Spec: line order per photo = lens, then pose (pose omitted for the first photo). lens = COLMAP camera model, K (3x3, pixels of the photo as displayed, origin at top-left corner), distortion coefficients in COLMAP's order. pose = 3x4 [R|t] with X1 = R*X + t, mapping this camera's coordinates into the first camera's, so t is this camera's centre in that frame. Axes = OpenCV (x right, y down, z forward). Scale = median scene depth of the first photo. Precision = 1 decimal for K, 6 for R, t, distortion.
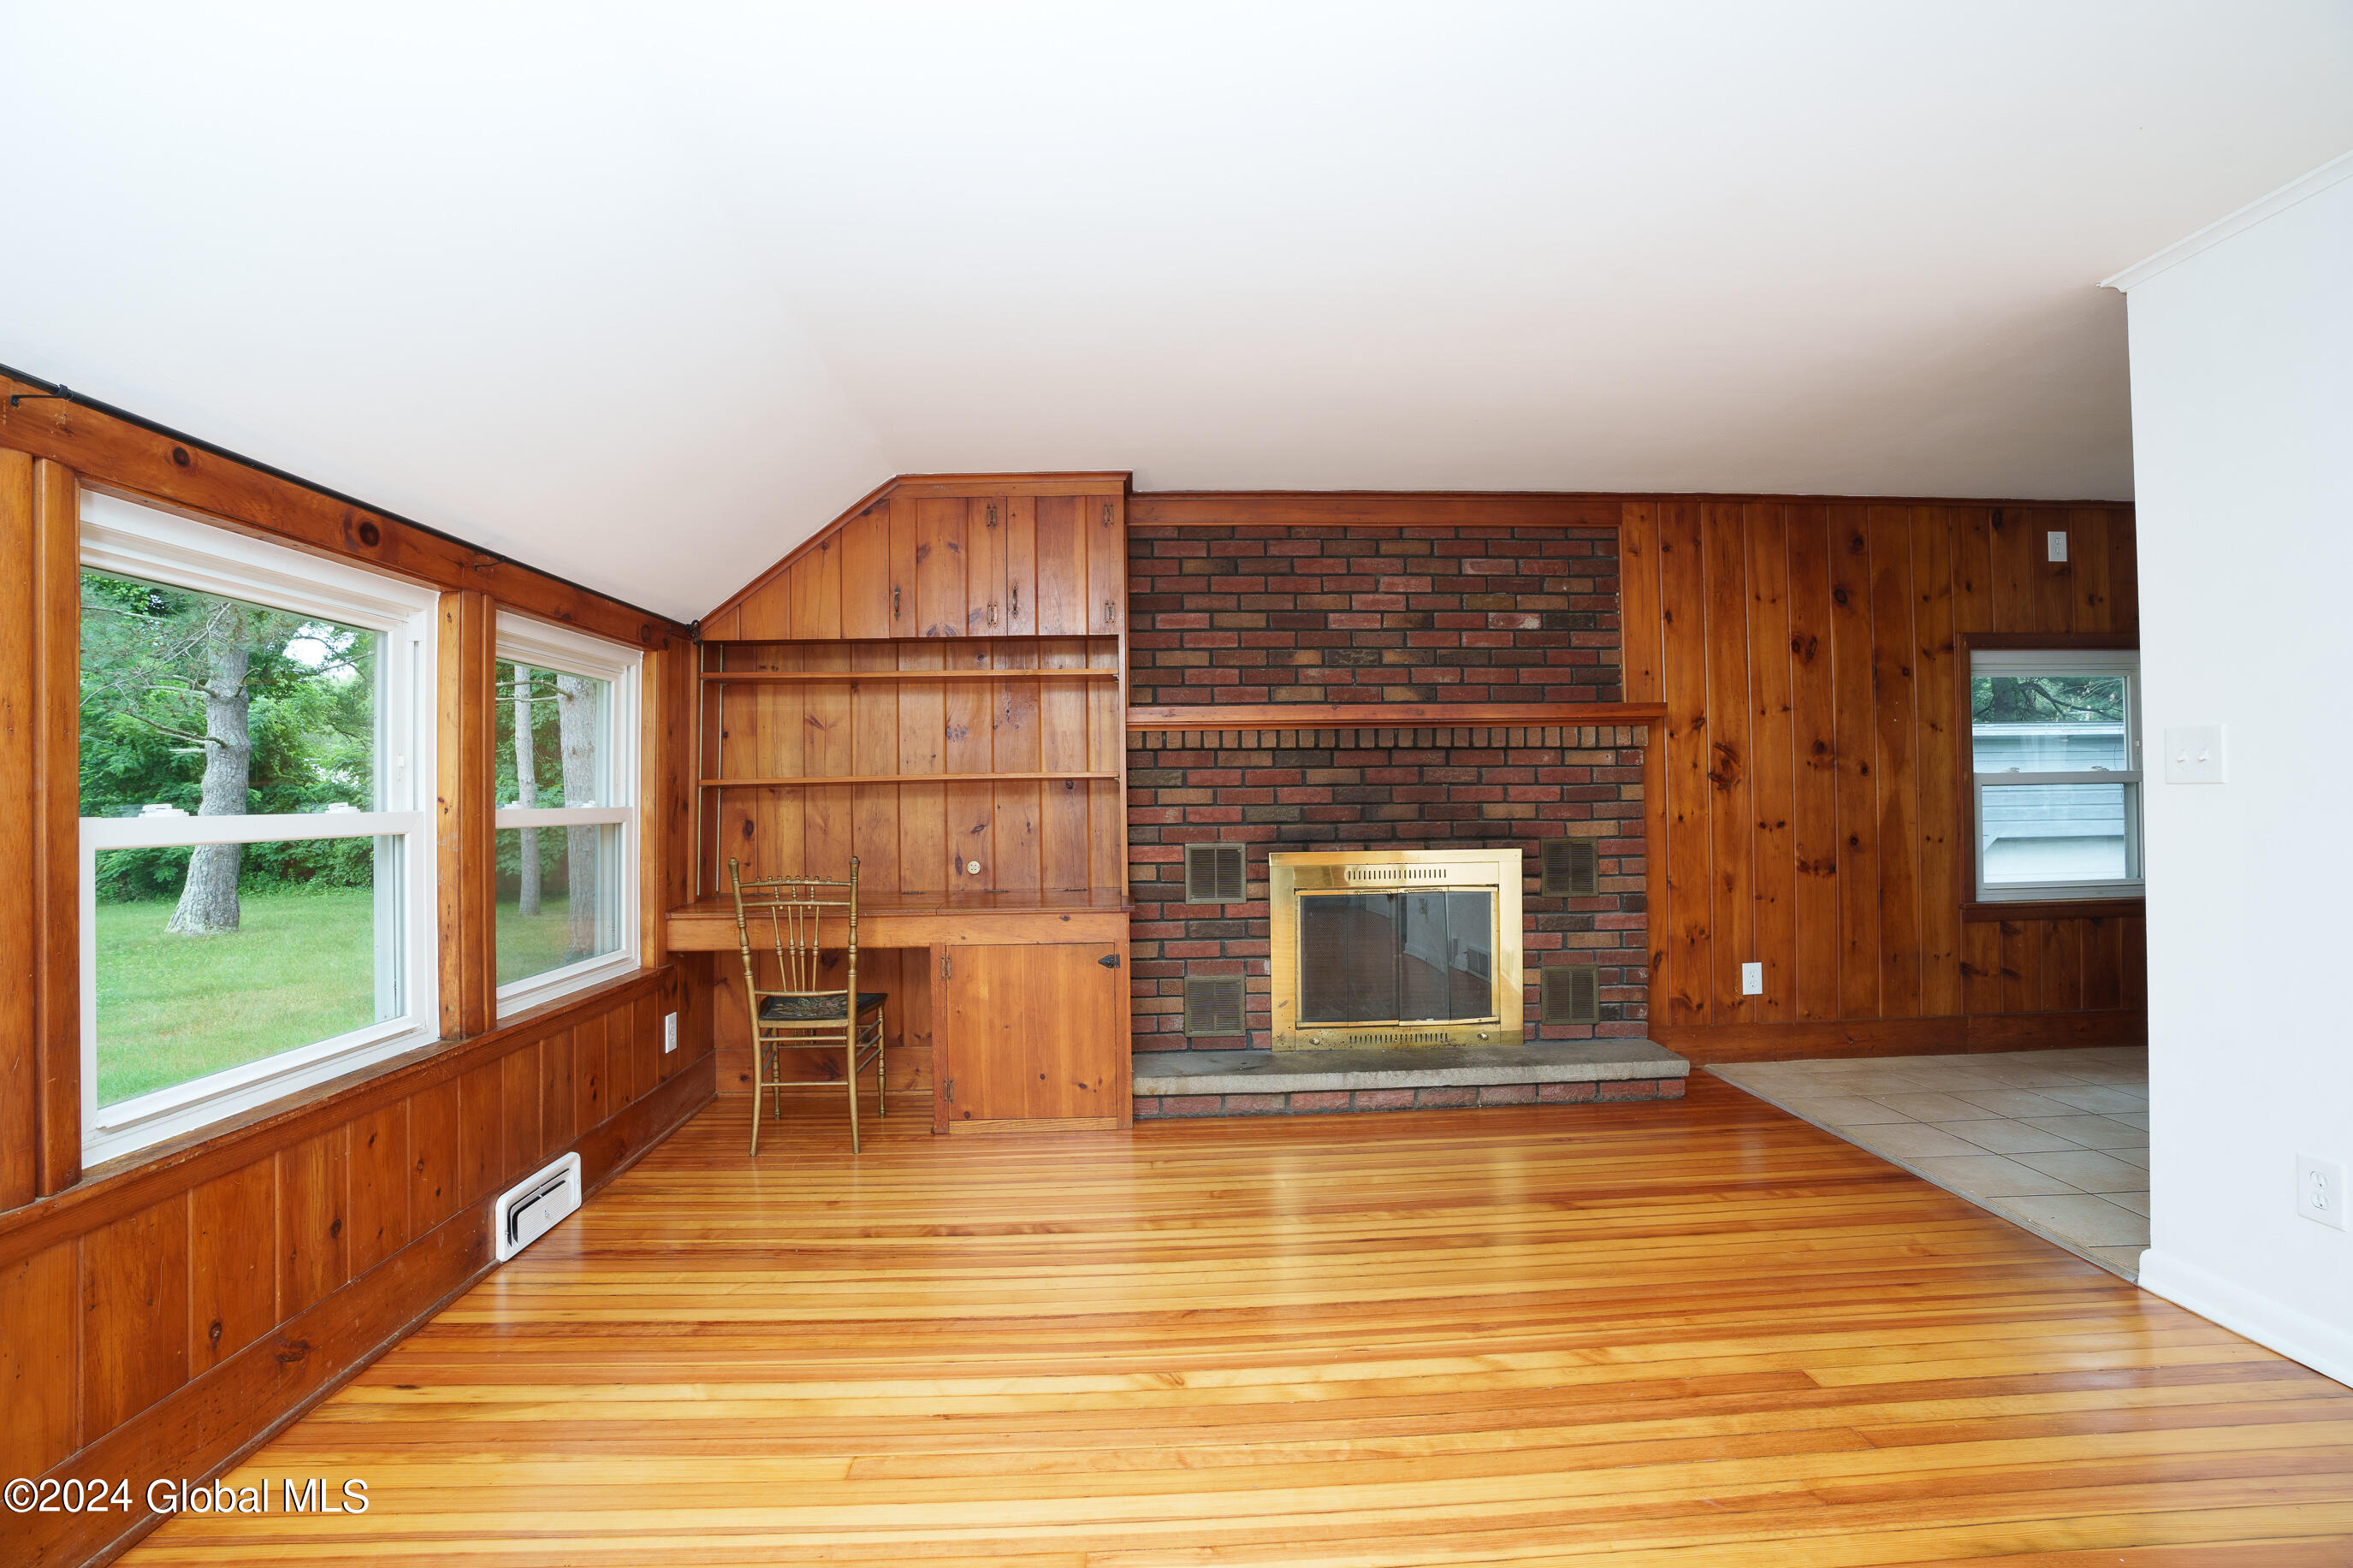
lens RADIAL K [[1118.3, 0, 1170.7], [0, 1118.3, 771.5], [0, 0, 1]] dist [-0.029179, 0.003431]
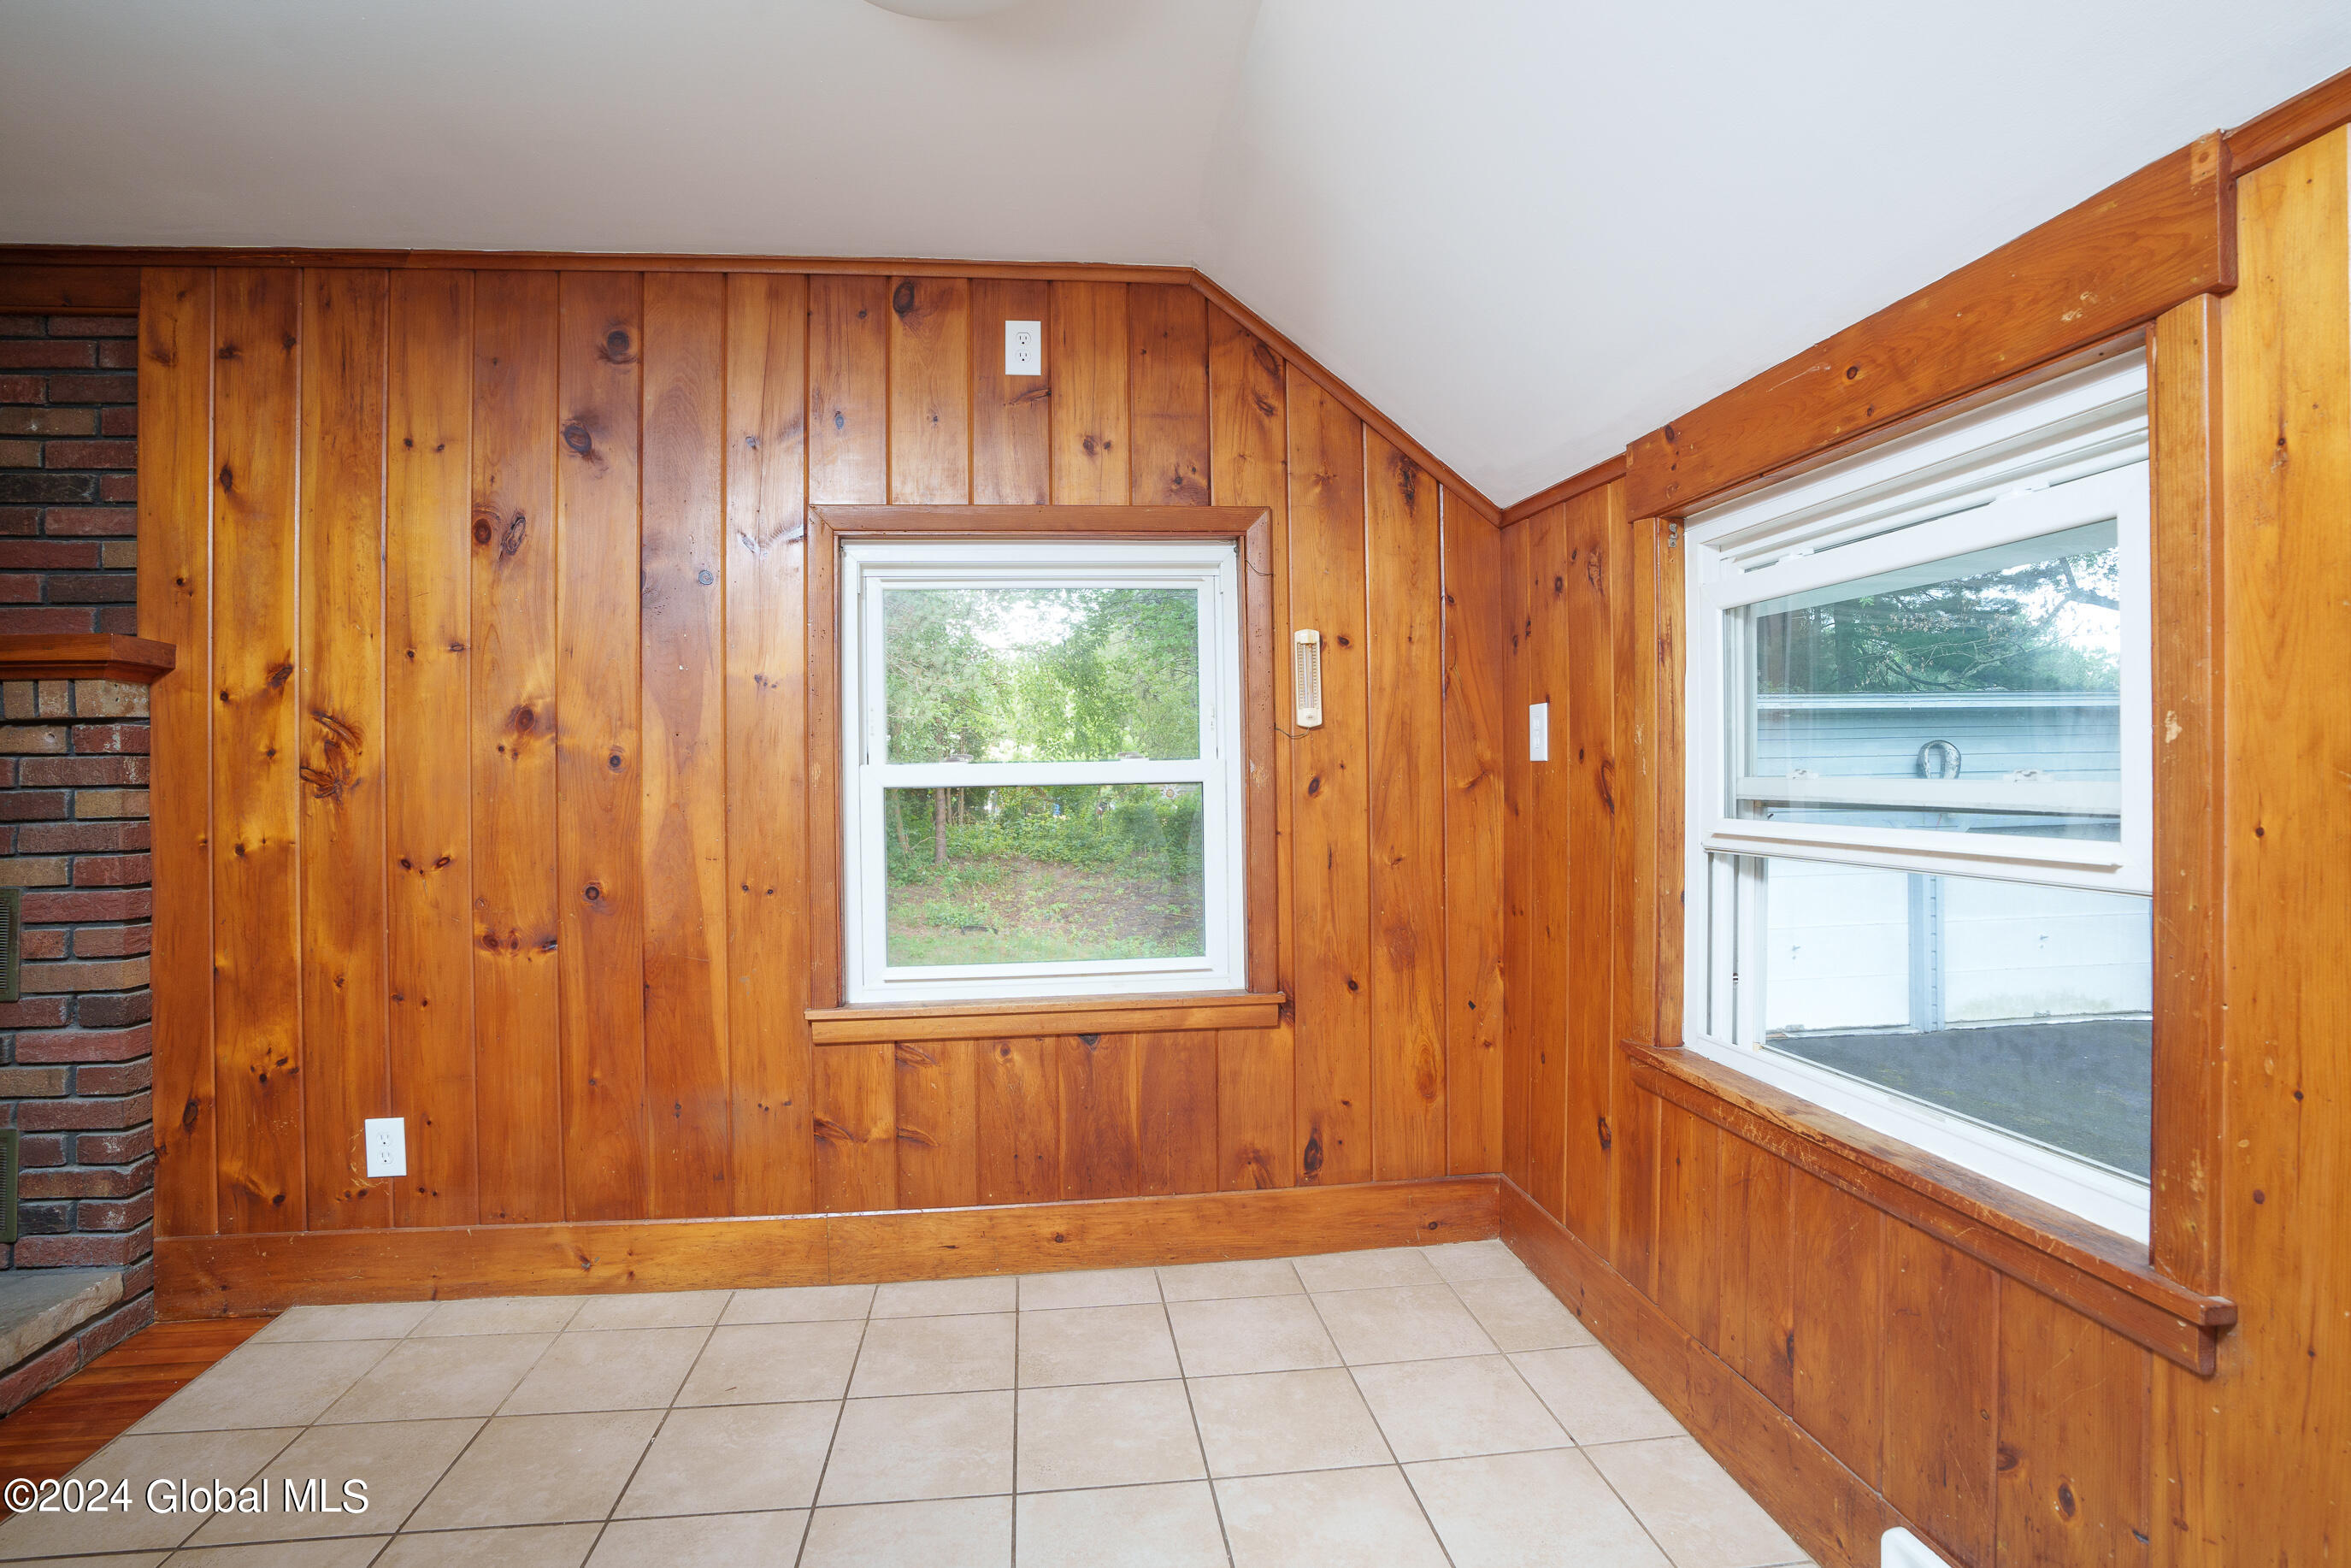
lens RADIAL K [[1117.5, 0, 1169.4], [0, 1117.5, 767.1], [0, 0, 1]] dist [-0.029179, 0.003431]
pose [[0.999966, 0.000403, 0.008209, 0.915253], [-0.000515, 0.999908, 0.013562, -0.006239], [-0.008202, -0.013566, 0.999874, 0.470267]]
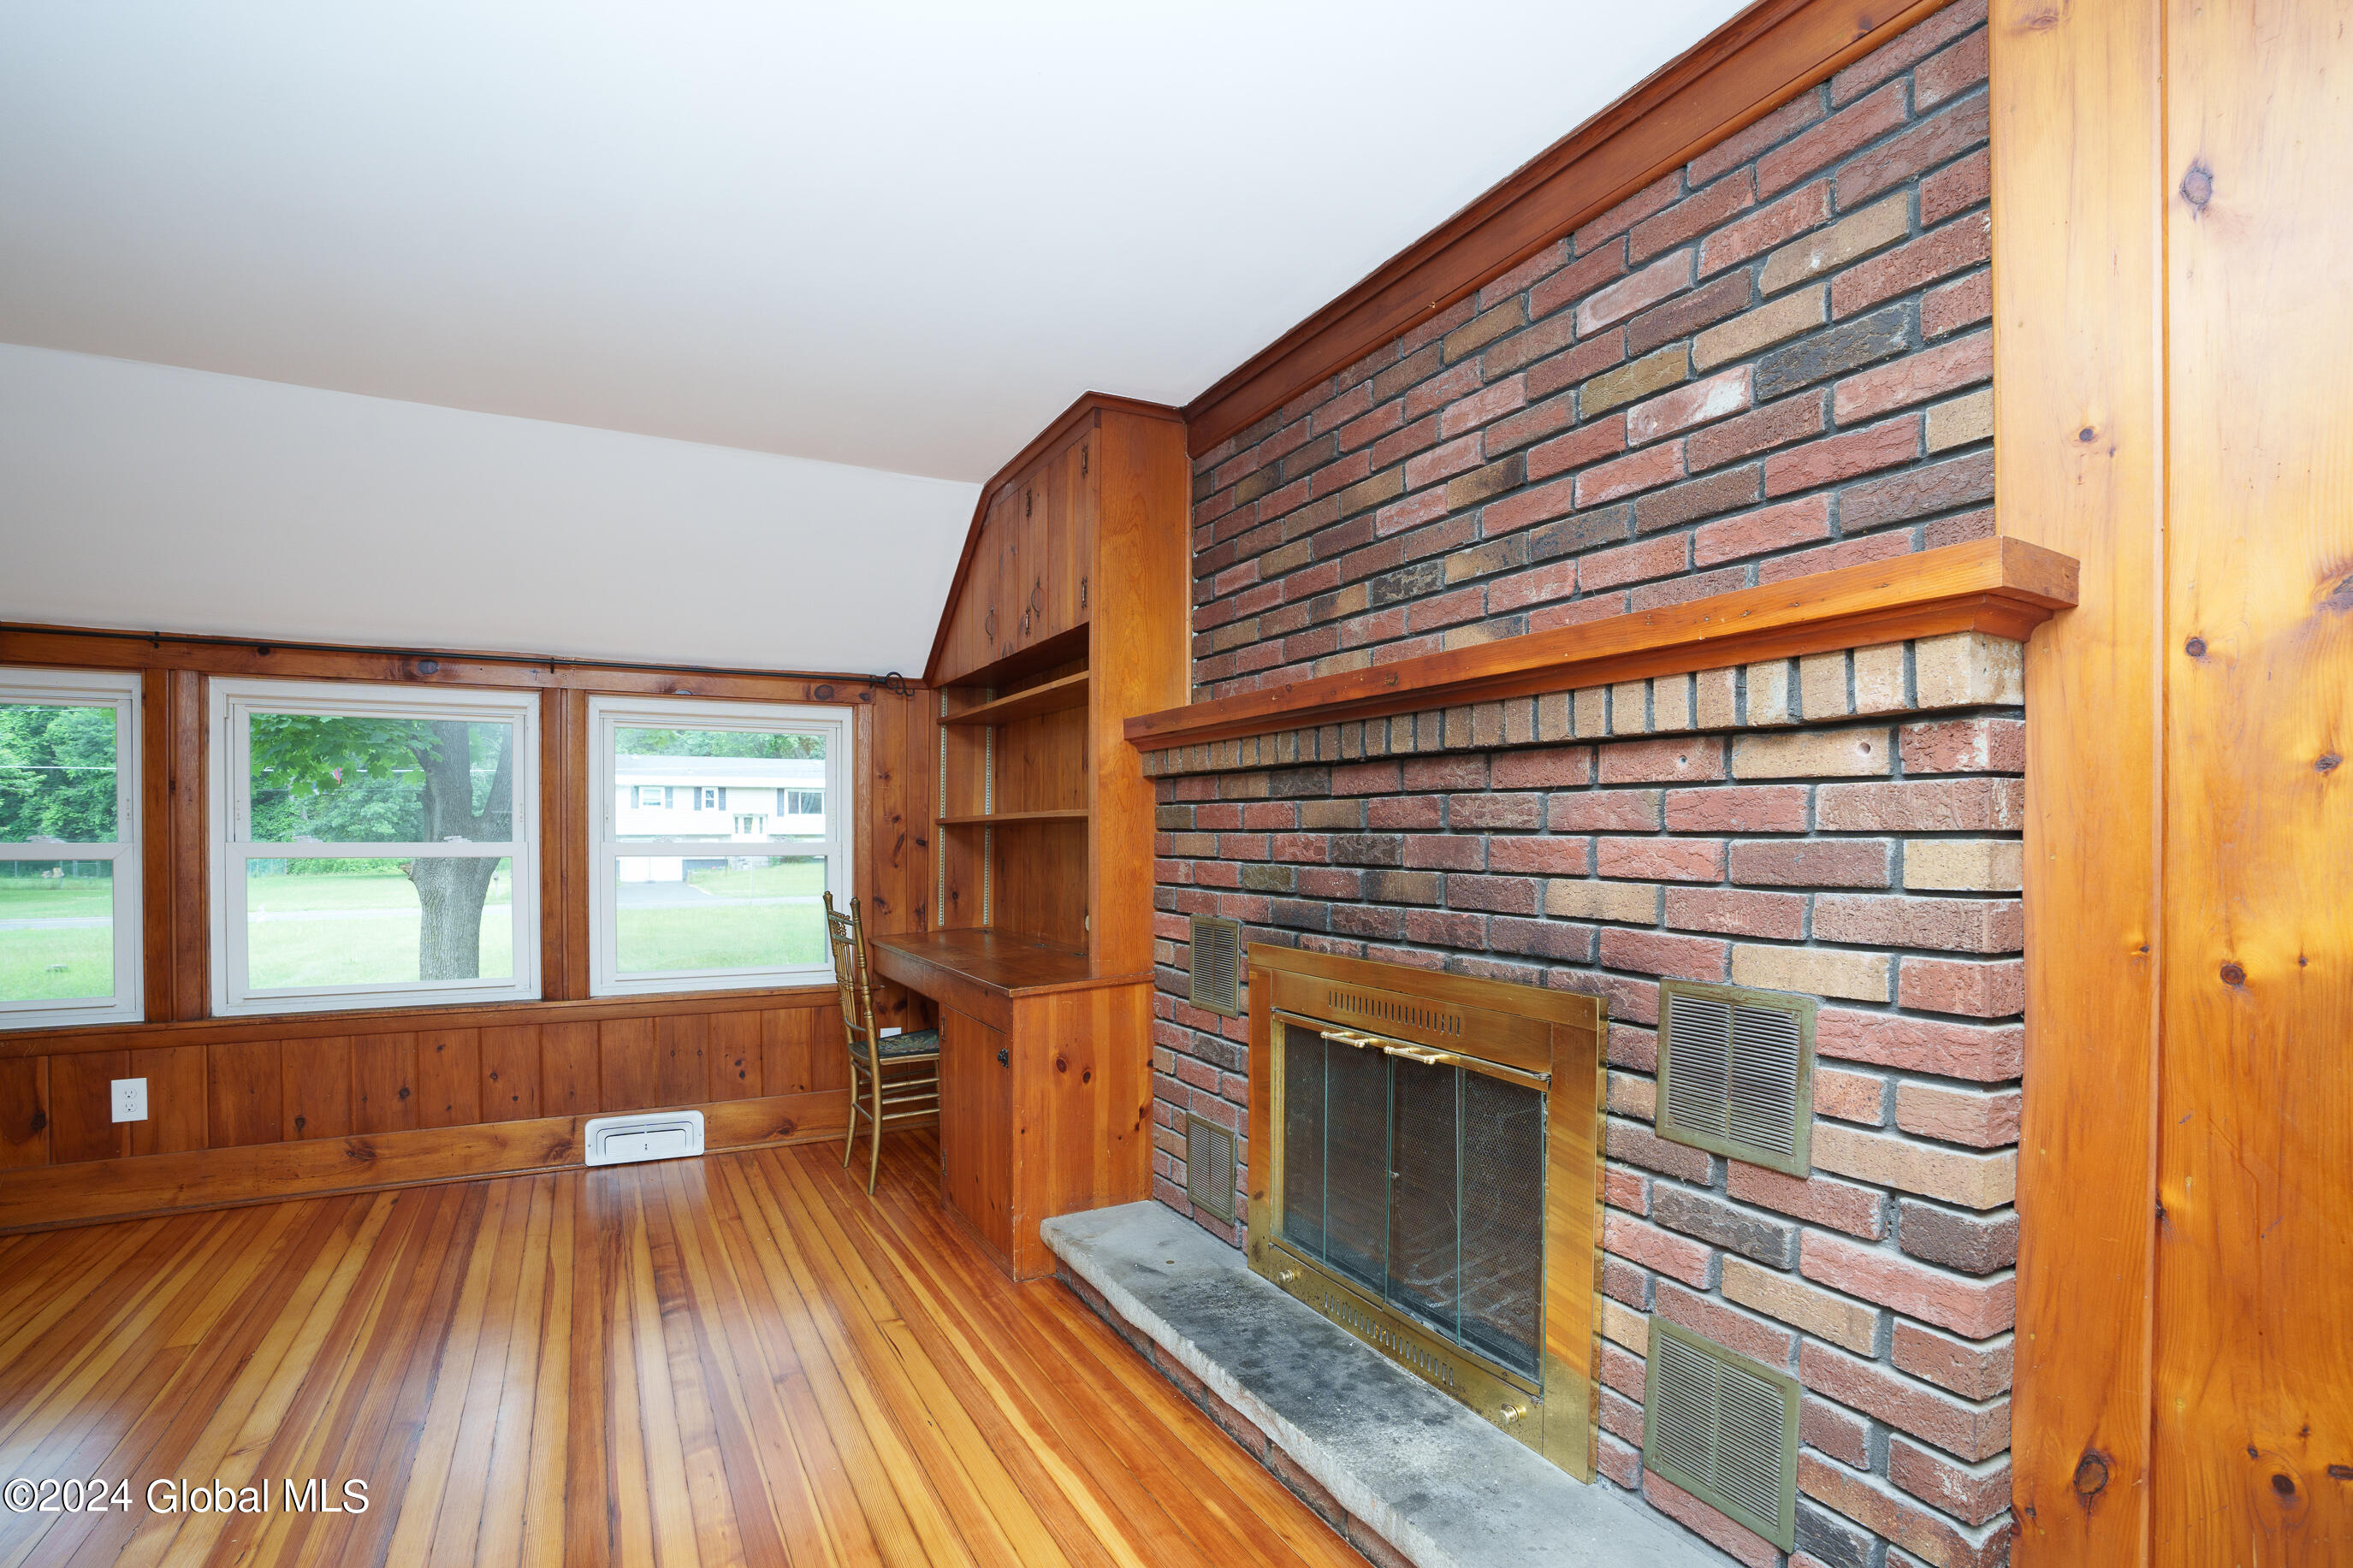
lens RADIAL K [[1118.3, 0, 1187.0], [0, 1118.3, 835.1], [0, 0, 1]] dist [-0.029179, 0.003431]
pose [[0.402616, 0.016959, -0.915212, 0.596271], [0.012650, 0.999630, 0.024088, 0.001112], [0.915282, -0.021276, 0.402252, 0.692353]]
